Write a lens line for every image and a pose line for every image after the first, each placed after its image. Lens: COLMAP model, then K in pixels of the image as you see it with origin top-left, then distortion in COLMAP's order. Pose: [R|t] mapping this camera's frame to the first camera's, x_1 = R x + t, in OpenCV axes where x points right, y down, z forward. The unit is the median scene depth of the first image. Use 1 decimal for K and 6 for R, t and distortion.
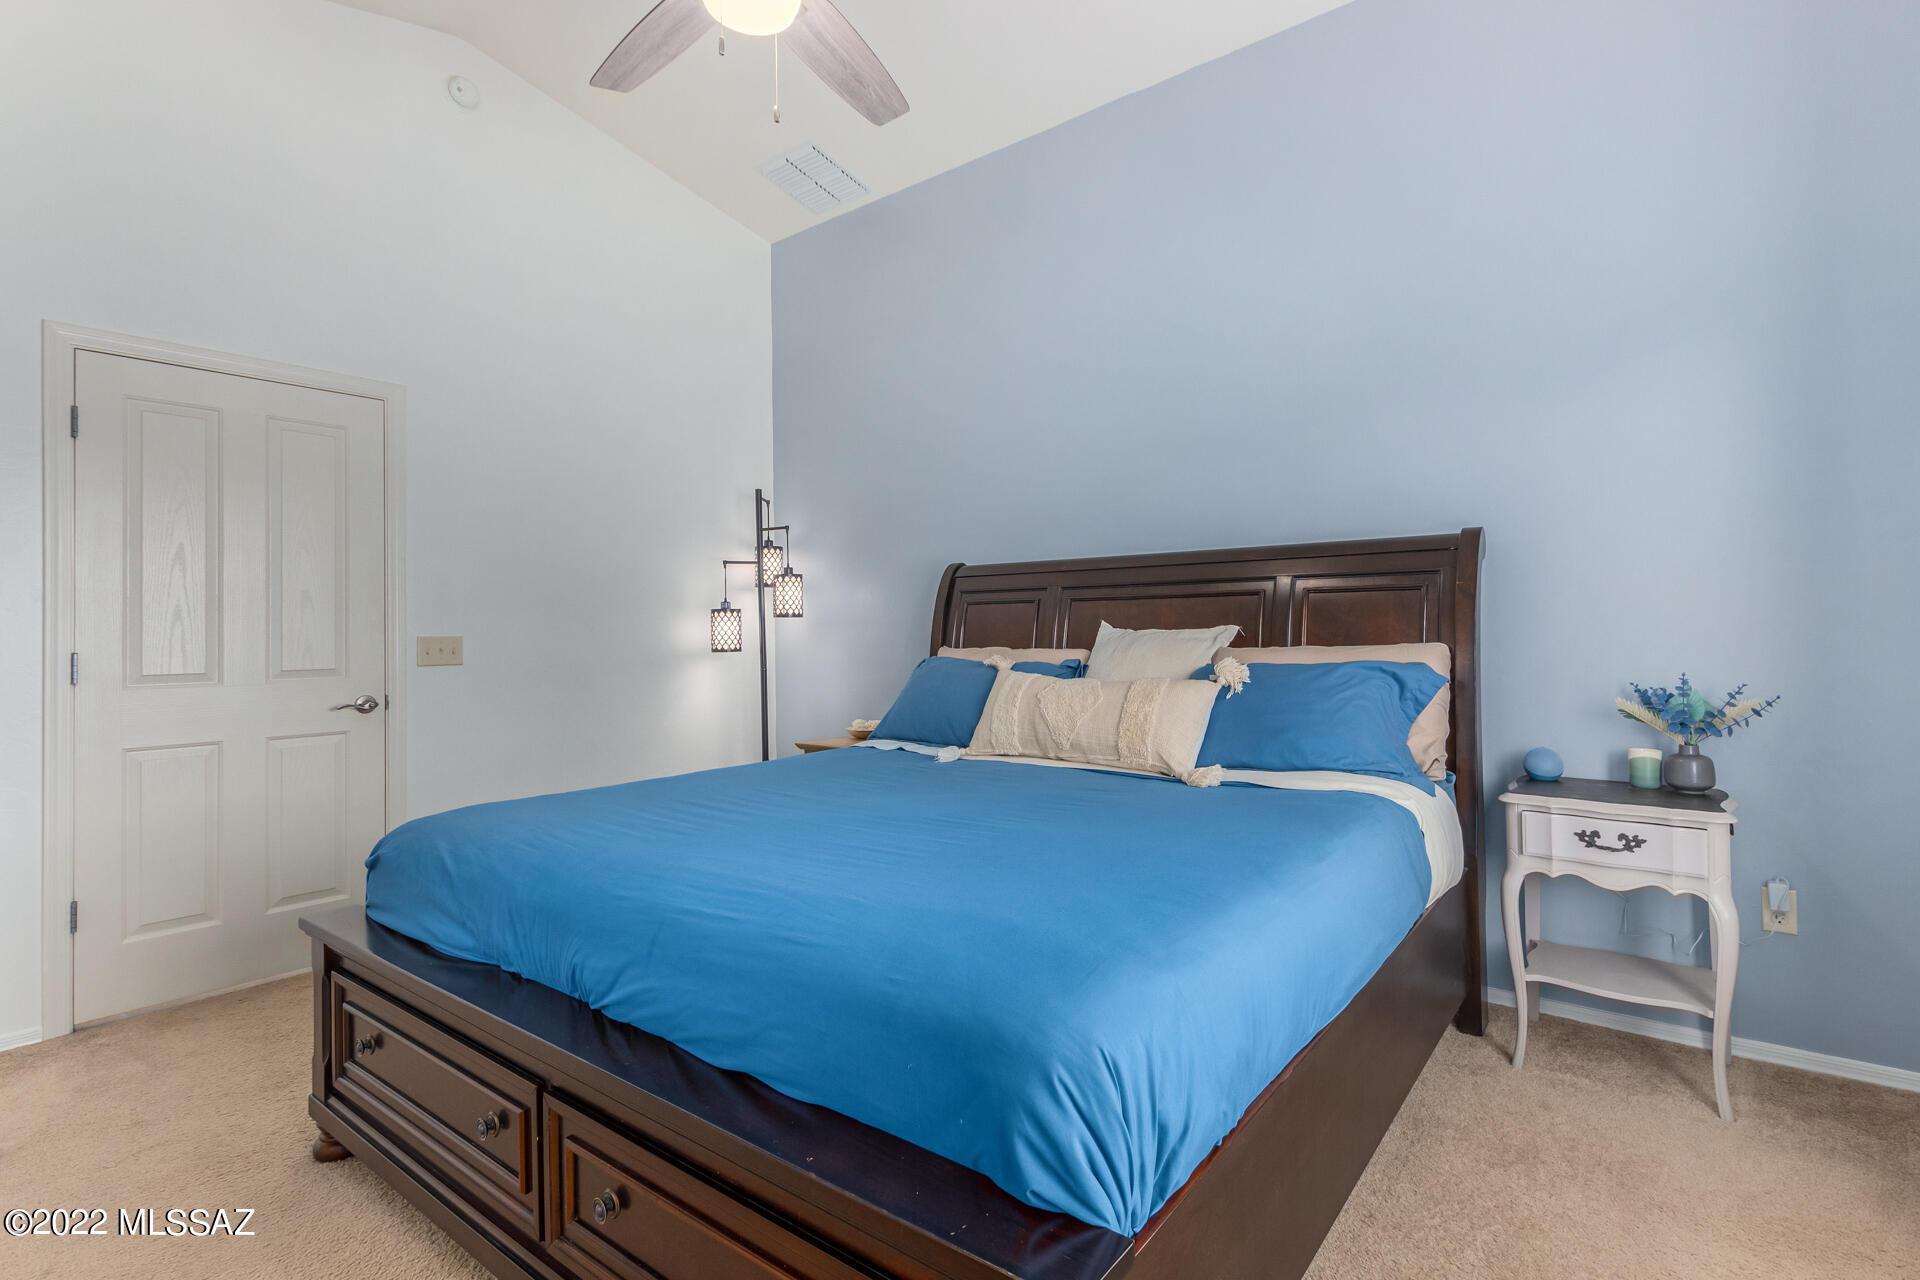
lens RADIAL K [[900.1, 0, 957.5], [0, 900.1, 641.1], [0, 0, 1]] dist [0.002865, -0.000278]
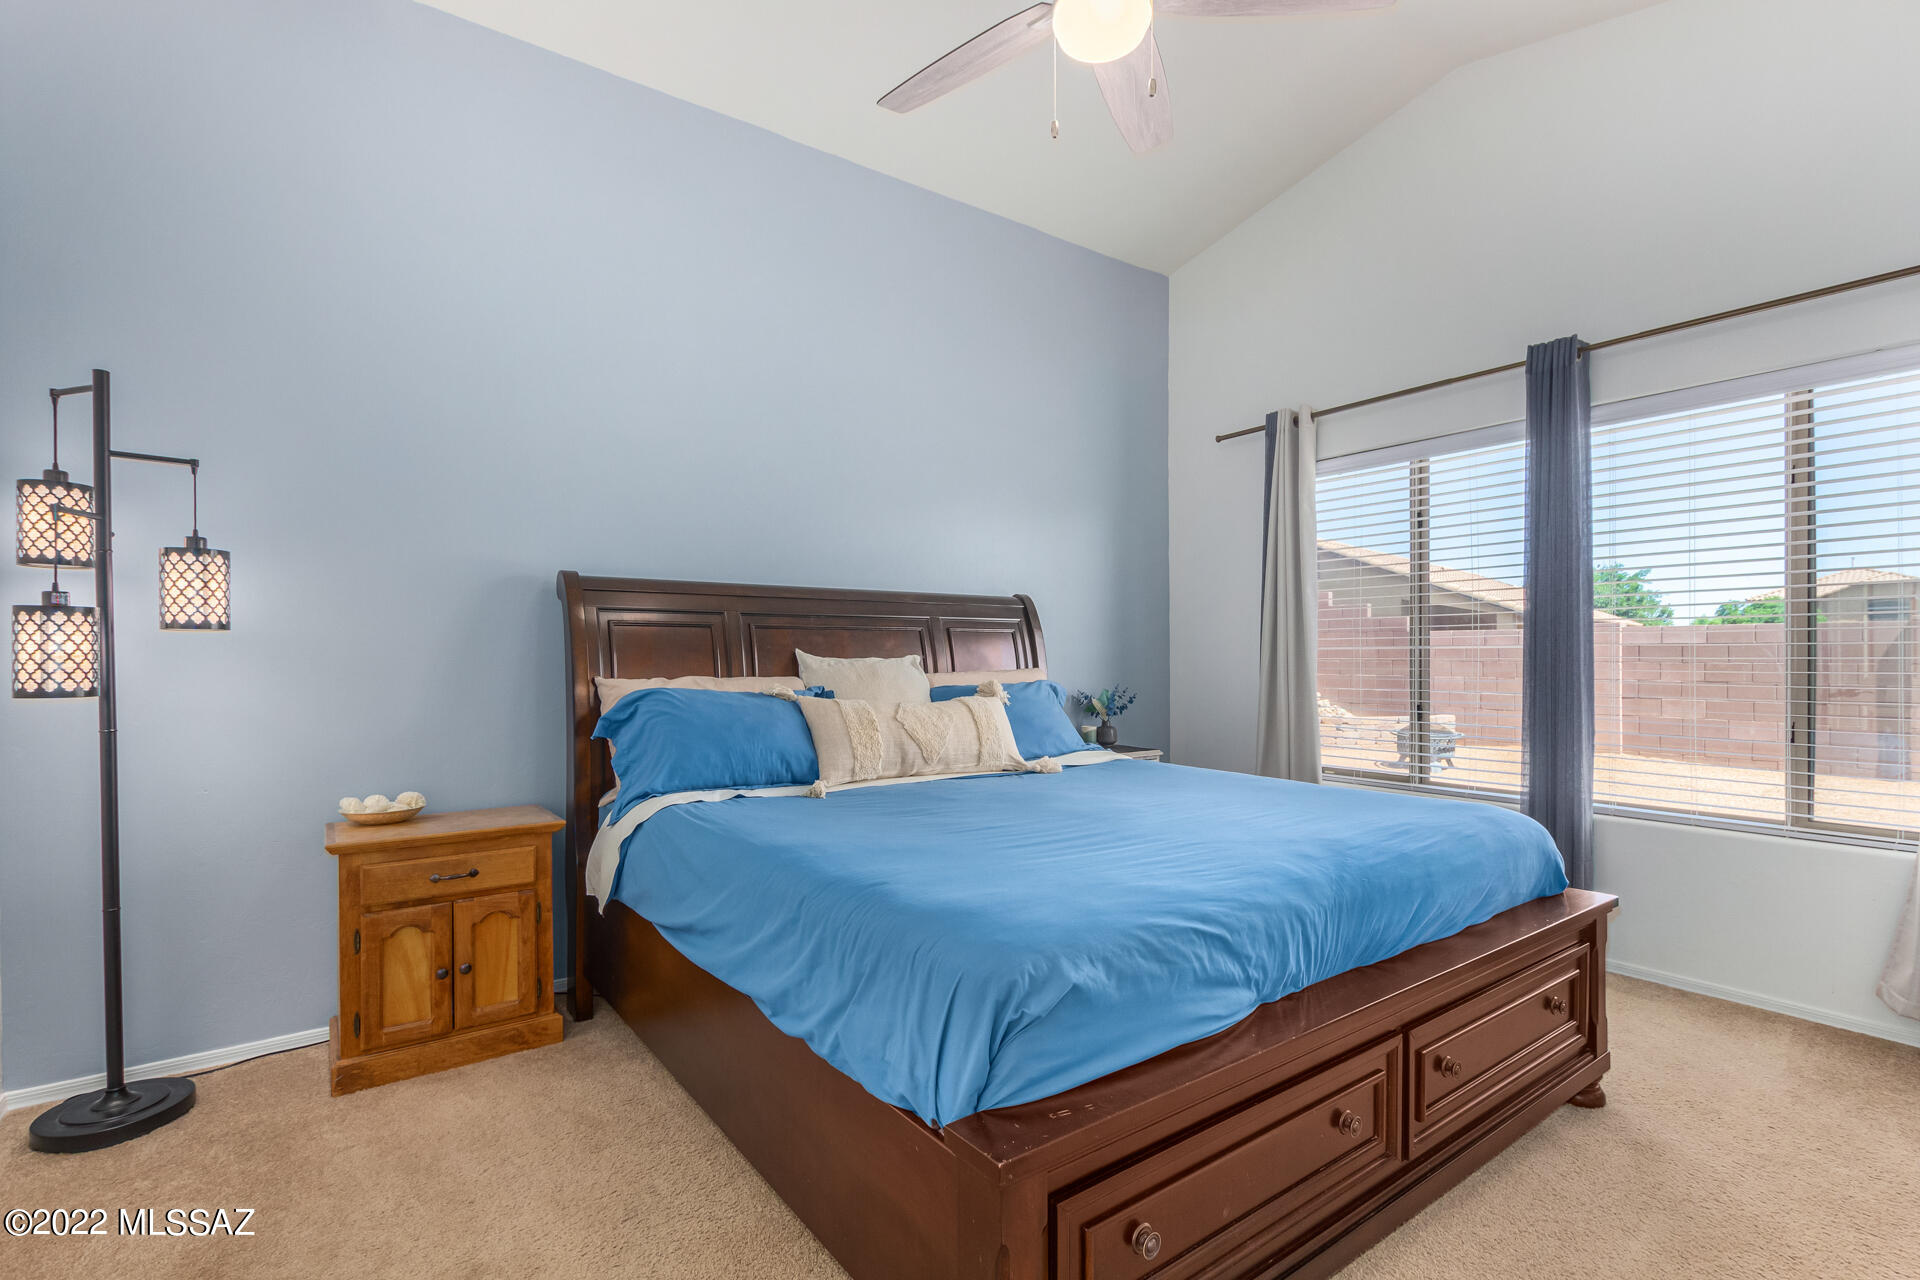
lens RADIAL K [[904.2, 0, 963.0], [0, 904.2, 676.5], [0, 0, 1]] dist [0.000973, -0.000068]
pose [[0.269839, -0.007247, 0.962878, -0.772241], [0.011024, 0.999929, 0.004437, 0.005792], [-0.962842, 0.009417, 0.269900, 0.537223]]
